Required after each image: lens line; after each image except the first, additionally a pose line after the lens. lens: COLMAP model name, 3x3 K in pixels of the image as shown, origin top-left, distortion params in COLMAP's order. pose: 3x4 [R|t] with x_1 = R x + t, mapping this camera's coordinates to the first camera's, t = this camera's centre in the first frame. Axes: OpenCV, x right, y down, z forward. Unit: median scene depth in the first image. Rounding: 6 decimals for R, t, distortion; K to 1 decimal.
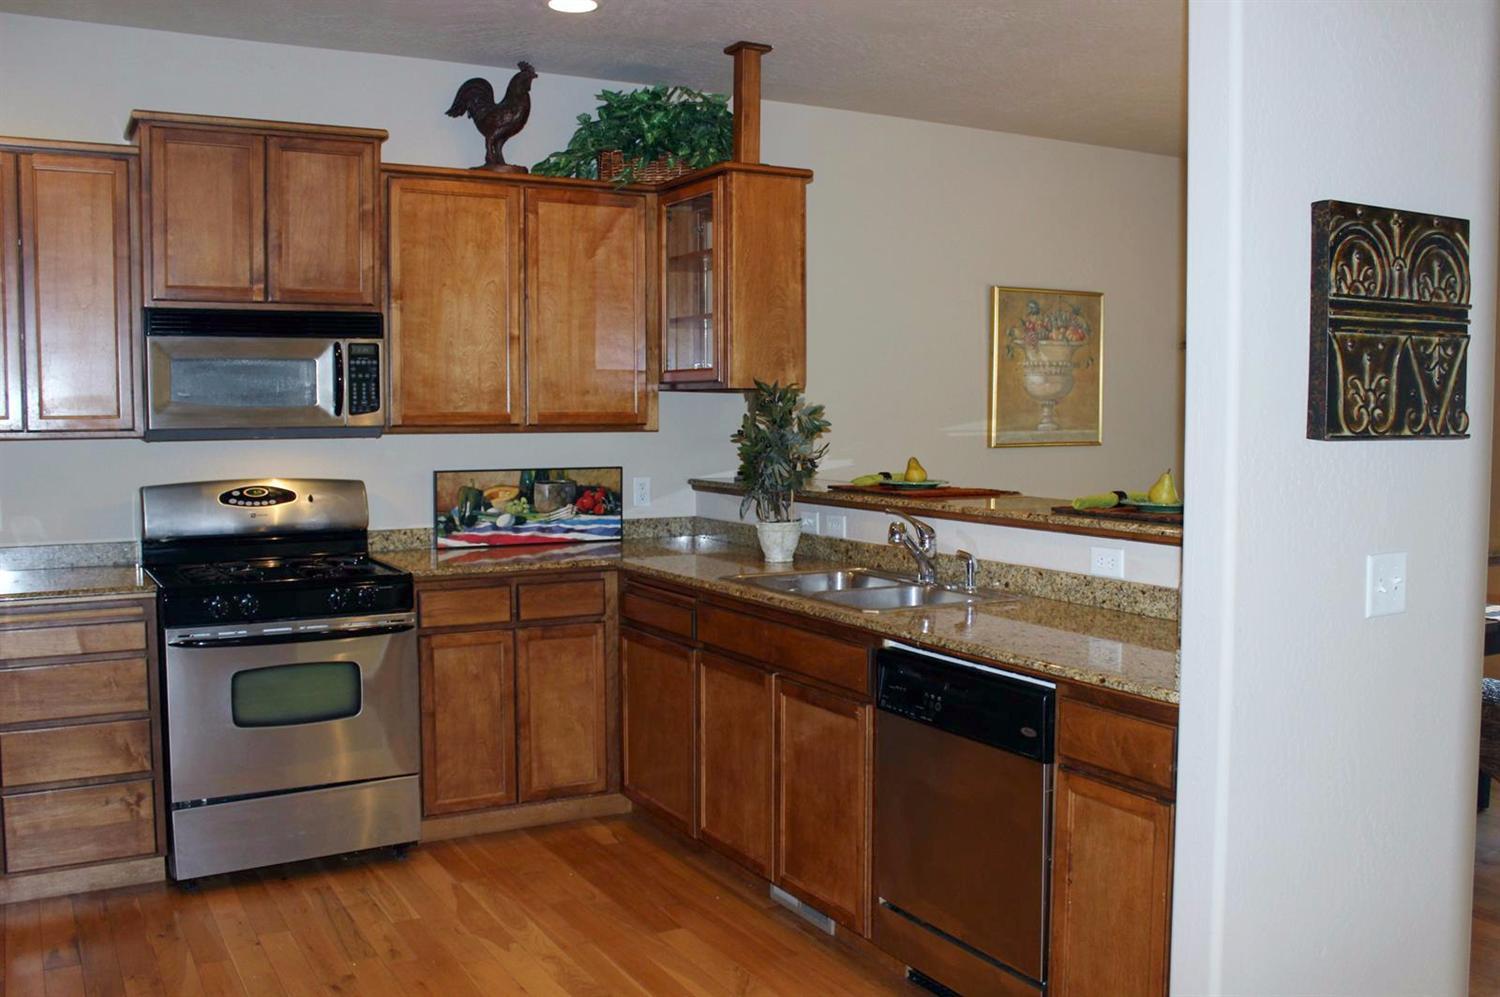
lens RADIAL K [[1370.6, 0, 750.0], [0, 1370.6, 498.5], [0, 0, 1]] dist [-0.117126, 0.000769]
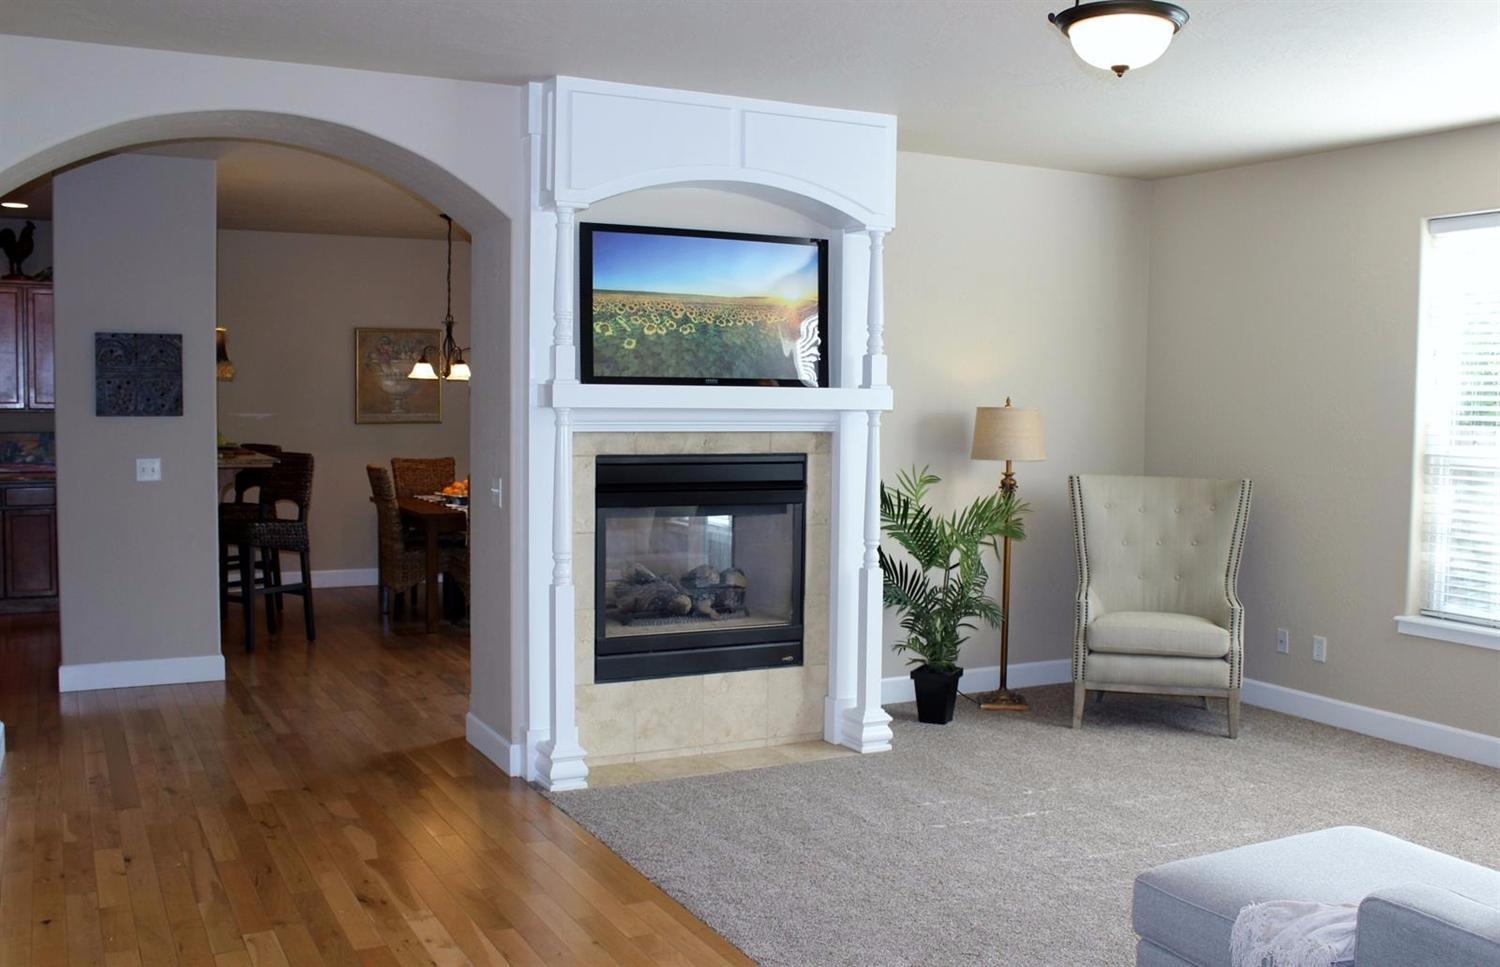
lens RADIAL K [[1383.5, 0, 750.0], [0, 1383.5, 483.5], [0, 0, 1]] dist [-0.155834, 0.150856]
pose [[0.999559, 0.013217, -0.026585, 0.708011], [-0.013203, 0.999913, 0.000696, 0.029024], [0.026592, -0.000345, 0.999646, -0.677171]]
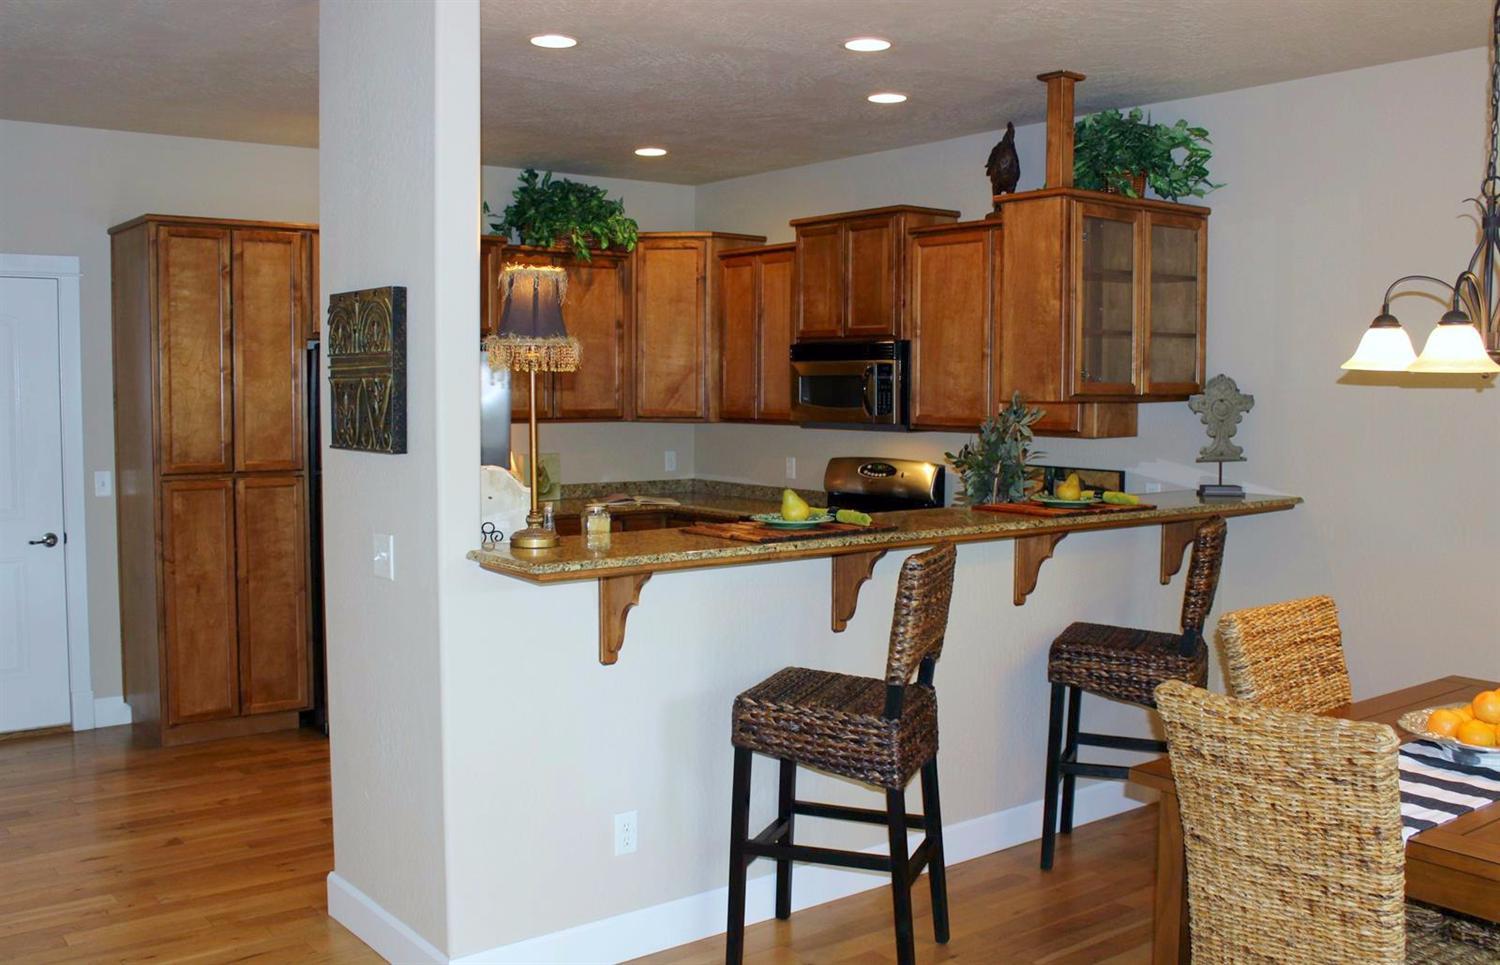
lens RADIAL K [[1383.5, 0, 750.0], [0, 1383.5, 482.5], [0, 0, 1]] dist [-0.155834, 0.150856]
pose [[0.147400, 0.072045, -0.986450, 0.774578], [-0.069275, 0.995646, 0.062365, -0.051409], [0.986648, 0.059144, 0.151749, 0.469758]]
